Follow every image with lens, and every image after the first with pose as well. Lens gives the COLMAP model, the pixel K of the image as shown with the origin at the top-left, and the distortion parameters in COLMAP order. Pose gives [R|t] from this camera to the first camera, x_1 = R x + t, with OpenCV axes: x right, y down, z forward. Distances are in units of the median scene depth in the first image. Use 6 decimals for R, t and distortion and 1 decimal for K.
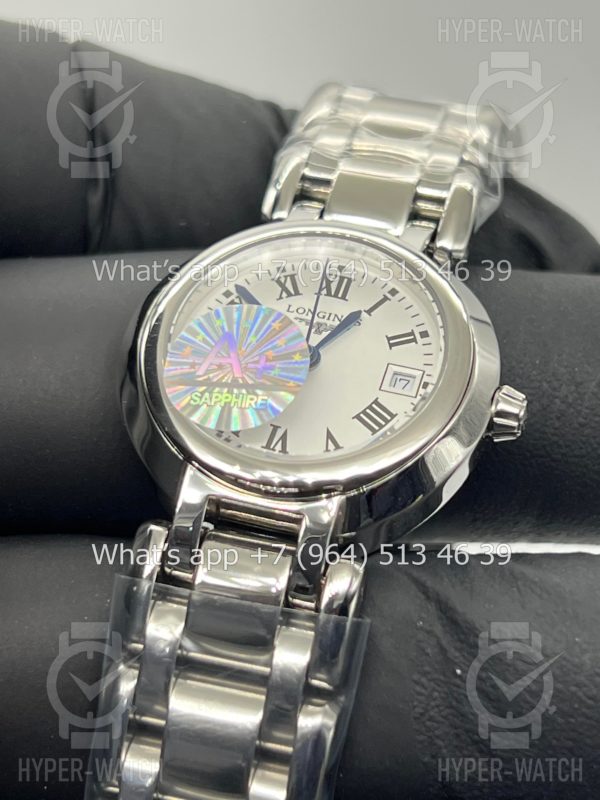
lens RADIAL K [[1972.5, 0, 300.0], [0, 1972.5, 400.0], [0, 0, 1]] dist [0.080203, 0.482809]
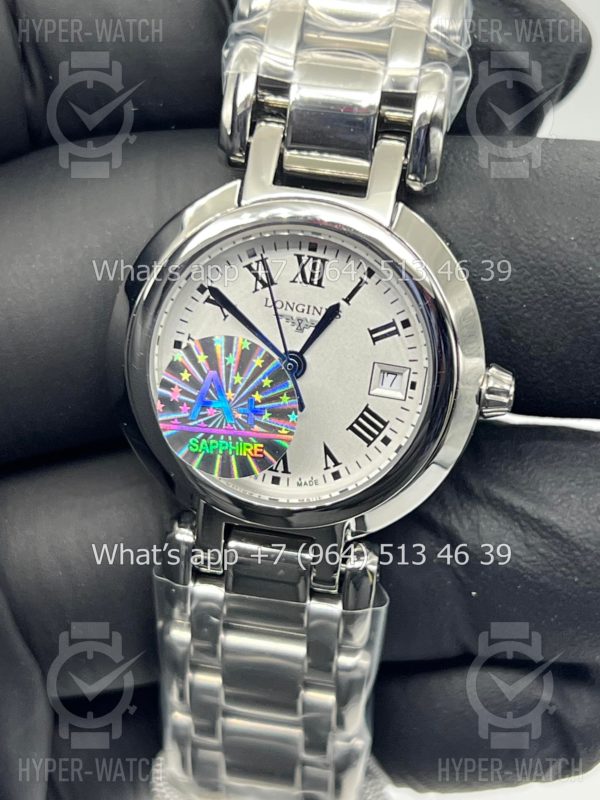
lens RADIAL K [[1972.5, 0, 300.0], [0, 1972.5, 400.0], [0, 0, 1]] dist [0.080203, 0.482809]
pose [[0.988537, -0.129336, -0.077890, 0.084080], [0.148250, 0.733879, 0.662905, -0.683264], [-0.028576, -0.666854, 0.744641, 0.239730]]
